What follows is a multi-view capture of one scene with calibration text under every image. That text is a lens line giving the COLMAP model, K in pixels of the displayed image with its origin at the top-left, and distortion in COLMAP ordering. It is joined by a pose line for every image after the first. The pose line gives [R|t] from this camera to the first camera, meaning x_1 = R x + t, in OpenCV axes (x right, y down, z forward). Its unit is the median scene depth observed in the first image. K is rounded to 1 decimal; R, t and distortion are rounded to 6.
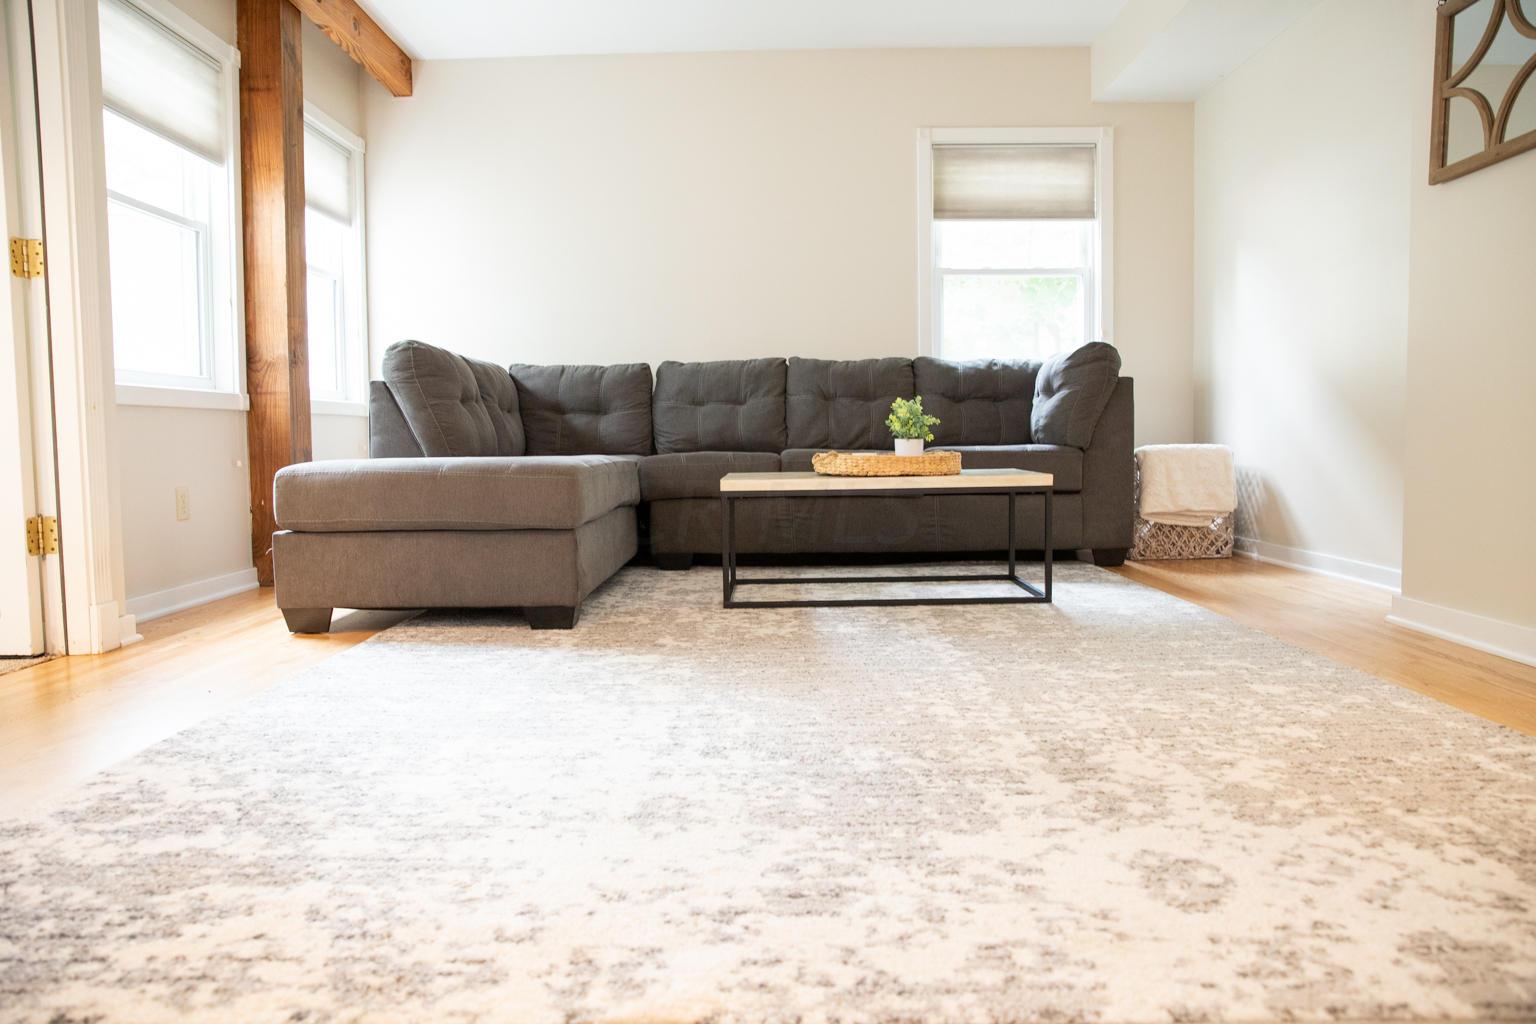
lens RADIAL K [[1037.2, 0, 768.3], [0, 1037.2, 509.1], [0, 0, 1]] dist [-0.109536, 0.083718]
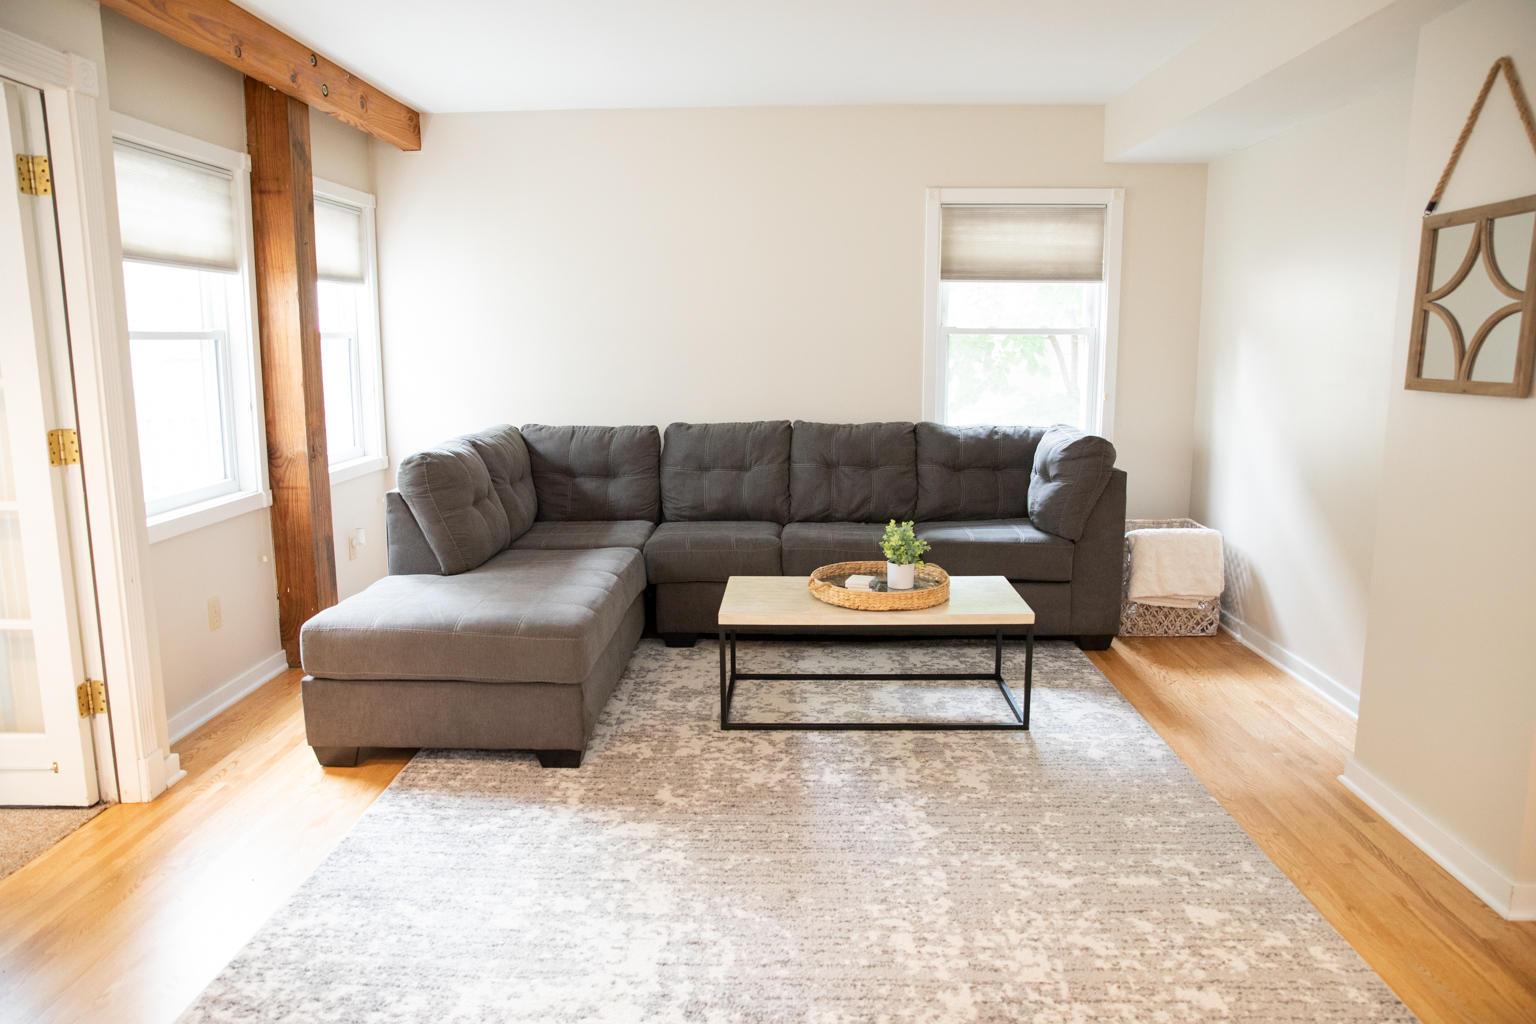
lens RADIAL K [[1041.5, 0, 768.9], [0, 1041.5, 508.1], [0, 0, 1]] dist [-0.108407, 0.084511]
pose [[0.999729, 0.013705, -0.018792, 0.021021], [-0.011842, 0.995319, 0.095918, -0.212861], [0.020019, -0.095670, 0.995212, -0.040235]]
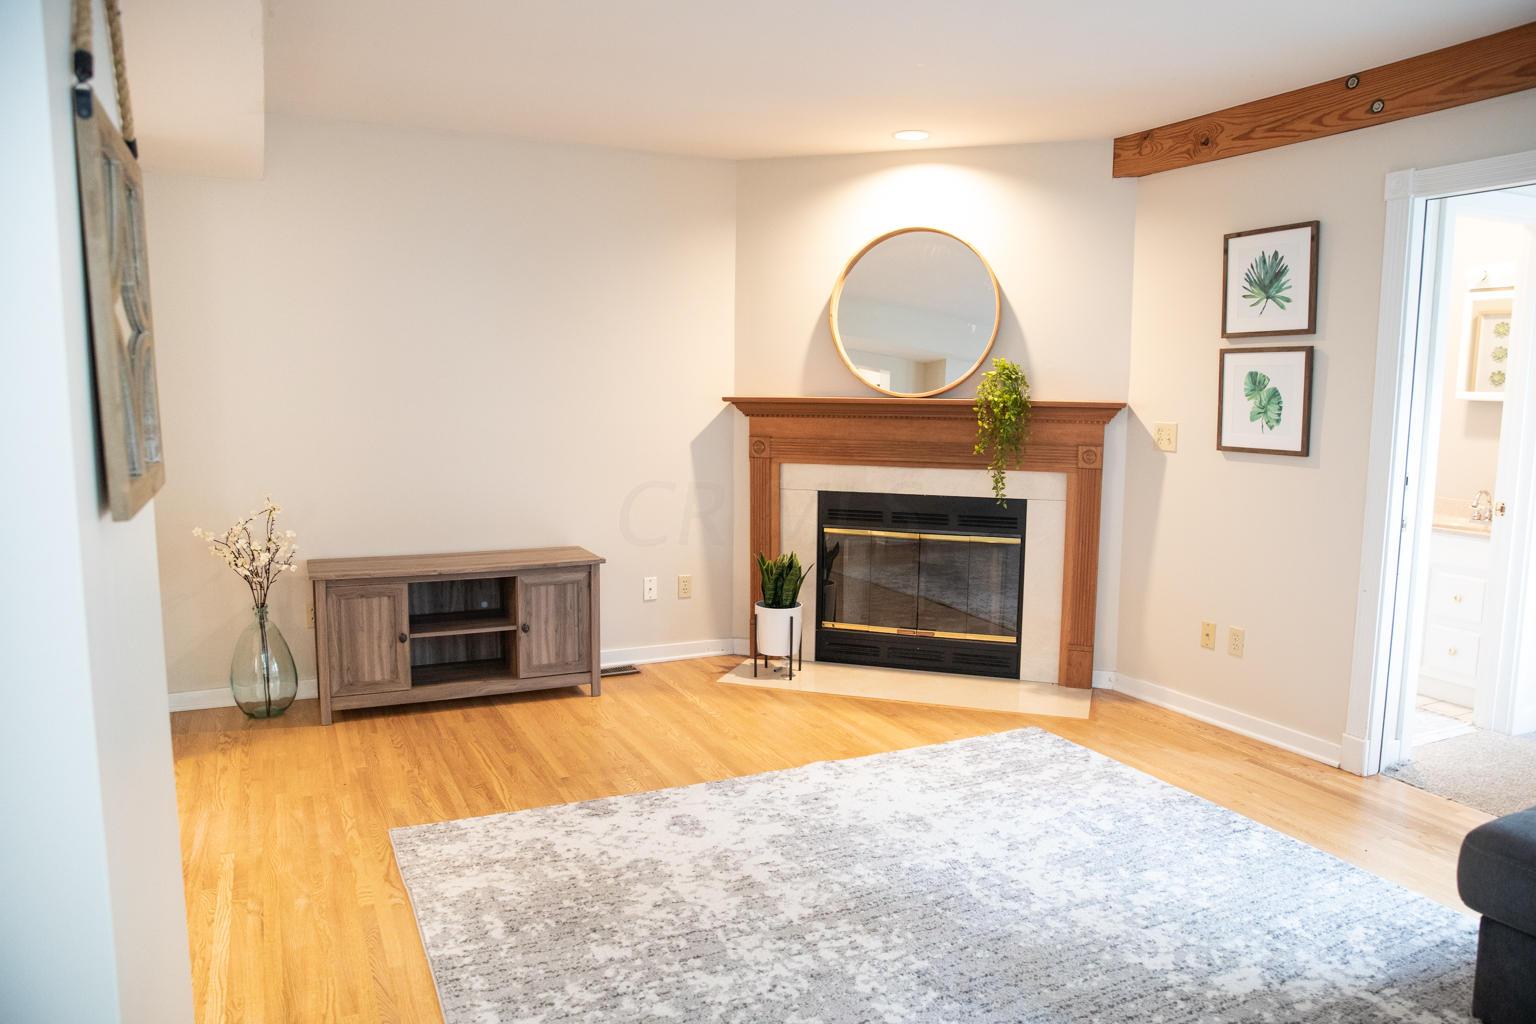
lens RADIAL K [[1041.5, 0, 768.9], [0, 1041.5, 508.1], [0, 0, 1]] dist [-0.108407, 0.084511]
pose [[-0.895150, 0.058969, -0.441847, 0.438806], [-0.027045, 0.982201, 0.185875, -0.300255], [0.444944, 0.178336, -0.877623, 1.074067]]
